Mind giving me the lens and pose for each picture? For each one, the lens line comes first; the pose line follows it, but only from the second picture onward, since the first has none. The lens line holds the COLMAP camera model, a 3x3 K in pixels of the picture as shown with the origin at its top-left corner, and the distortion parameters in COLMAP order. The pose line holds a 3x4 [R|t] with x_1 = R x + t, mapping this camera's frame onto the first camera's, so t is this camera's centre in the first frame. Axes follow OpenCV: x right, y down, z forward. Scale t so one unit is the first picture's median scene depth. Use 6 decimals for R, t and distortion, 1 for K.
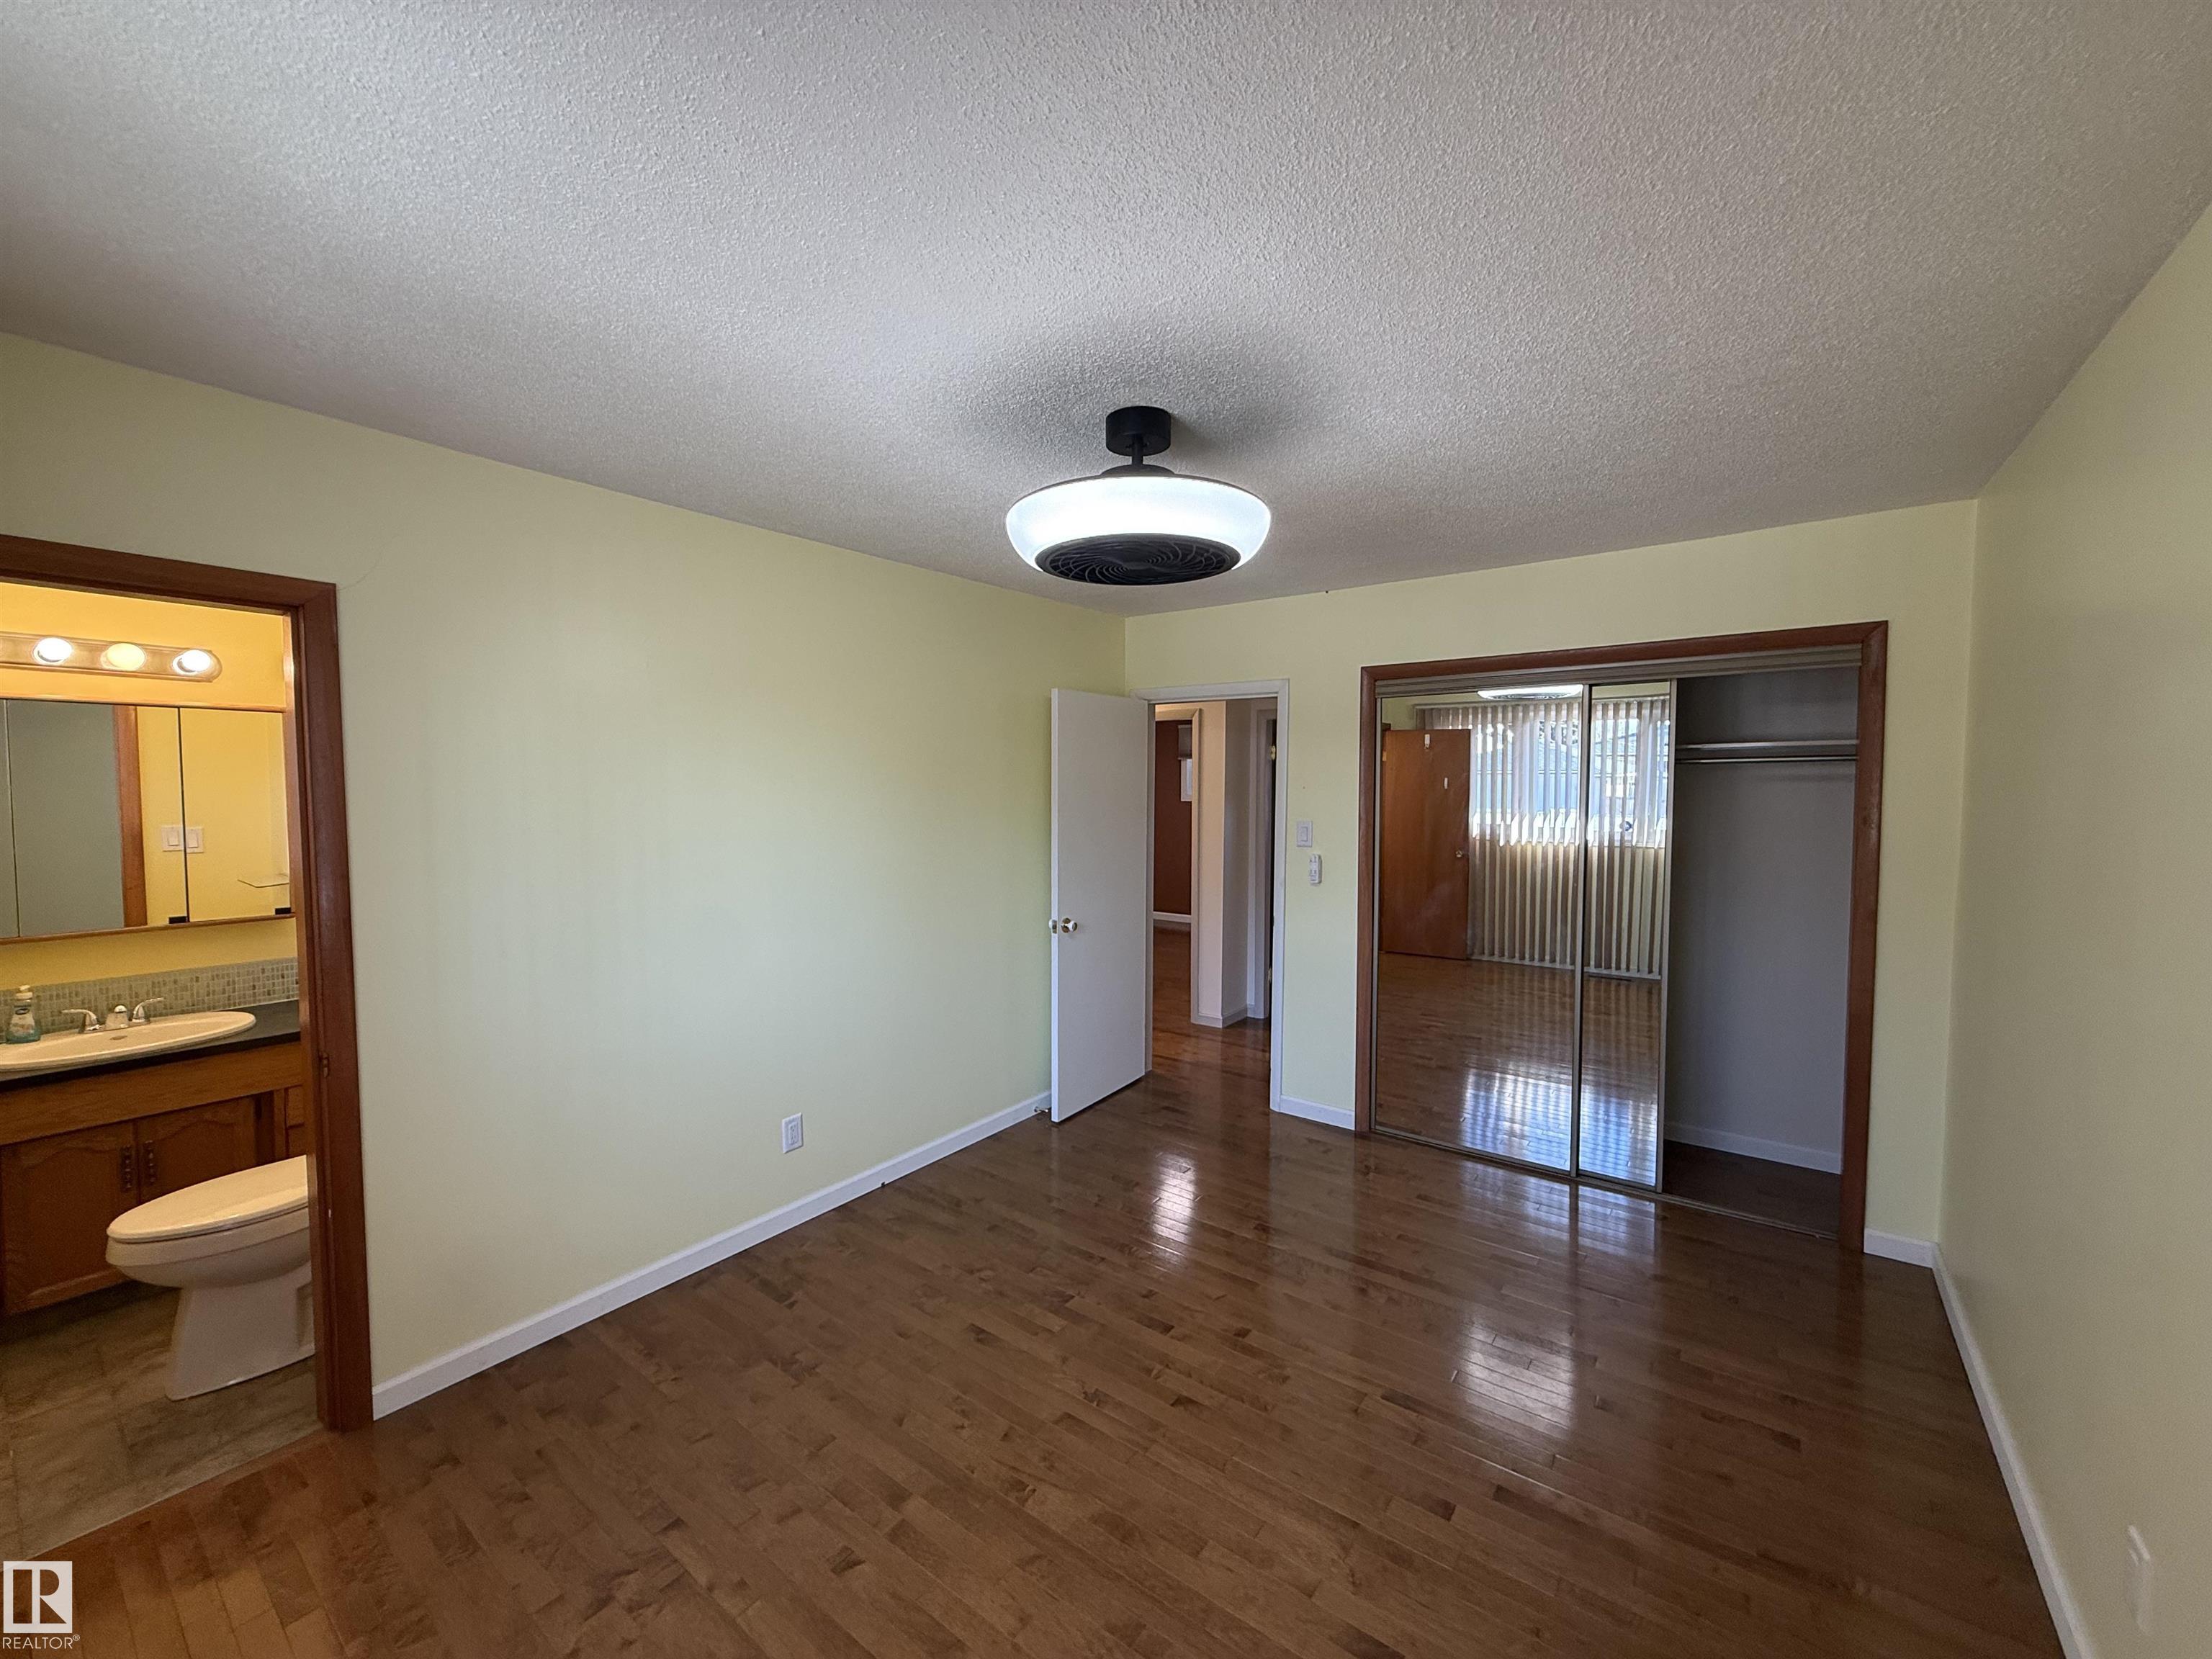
lens RADIAL K [[877.1, 0, 1093.8], [0, 877.1, 827.5], [0, 0, 1]] dist [0.001055, 0.000328]
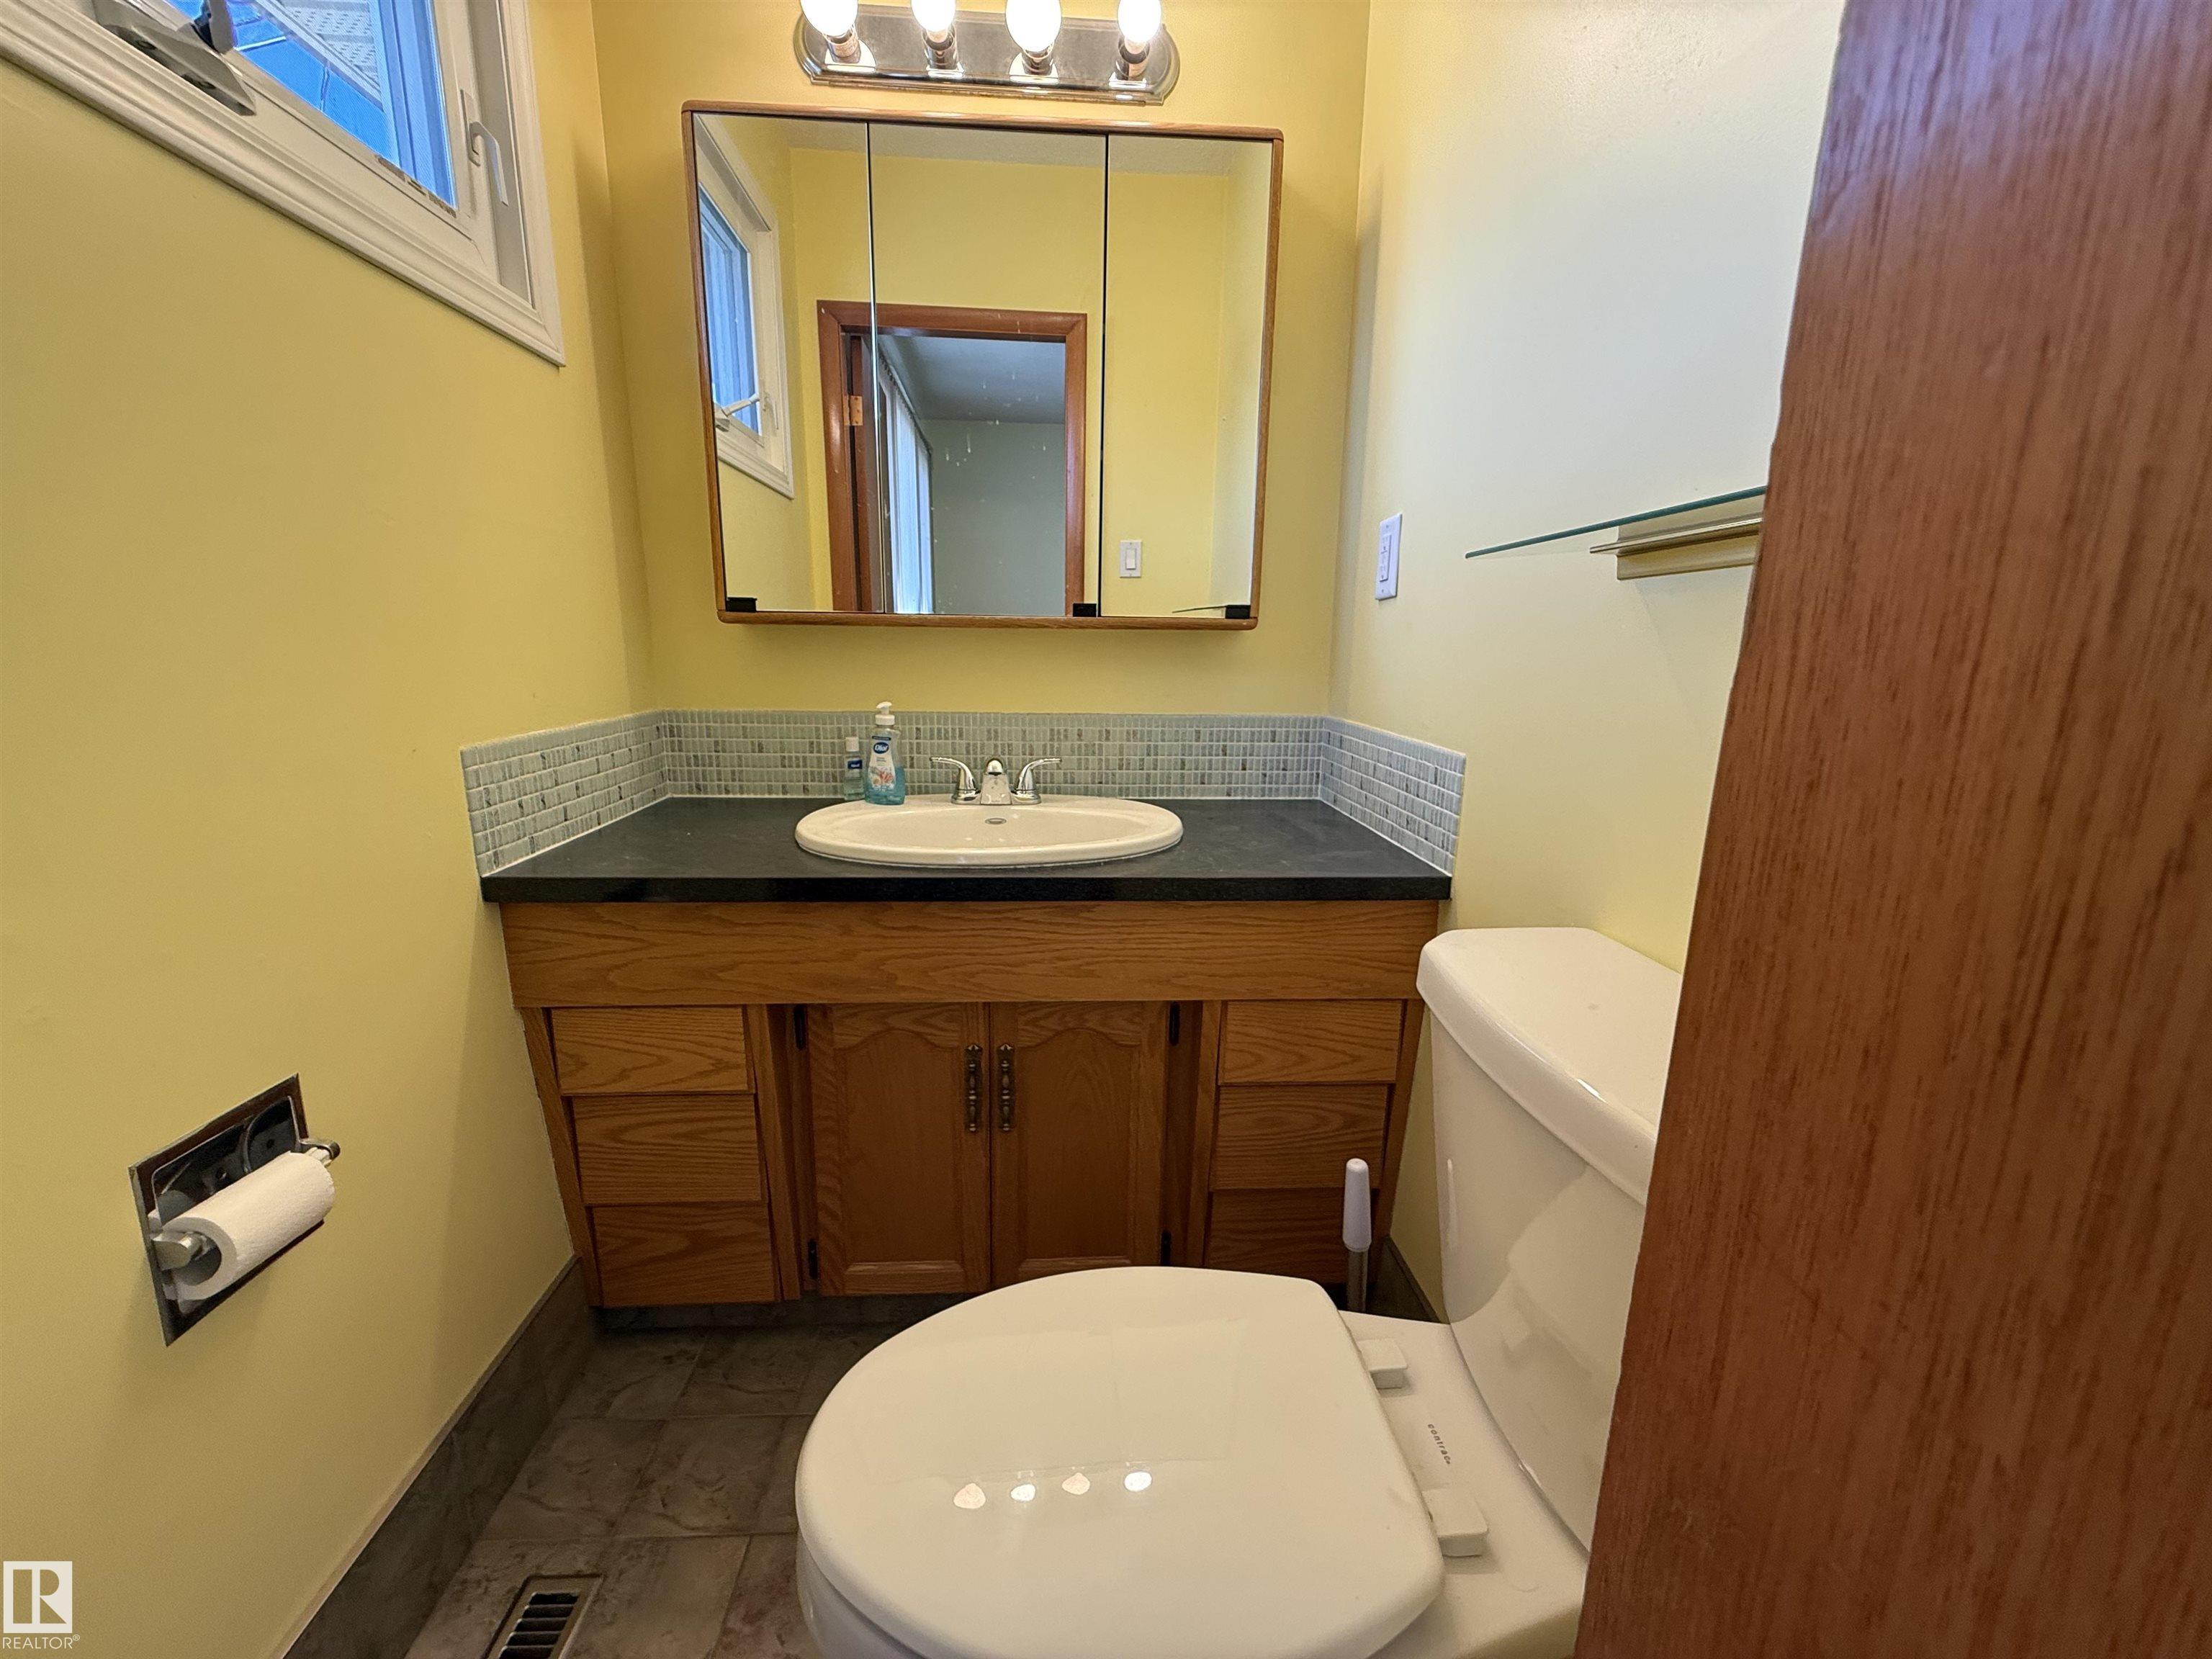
lens RADIAL K [[877.1, 0, 1093.8], [0, 877.1, 827.5], [0, 0, 1]] dist [0.001055, 0.000328]
pose [[0.648473, 0.163577, -0.743455, -0.662717], [-0.048353, 0.983519, 0.174220, 0.144805], [0.759700, -0.077029, 0.645695, 0.688644]]
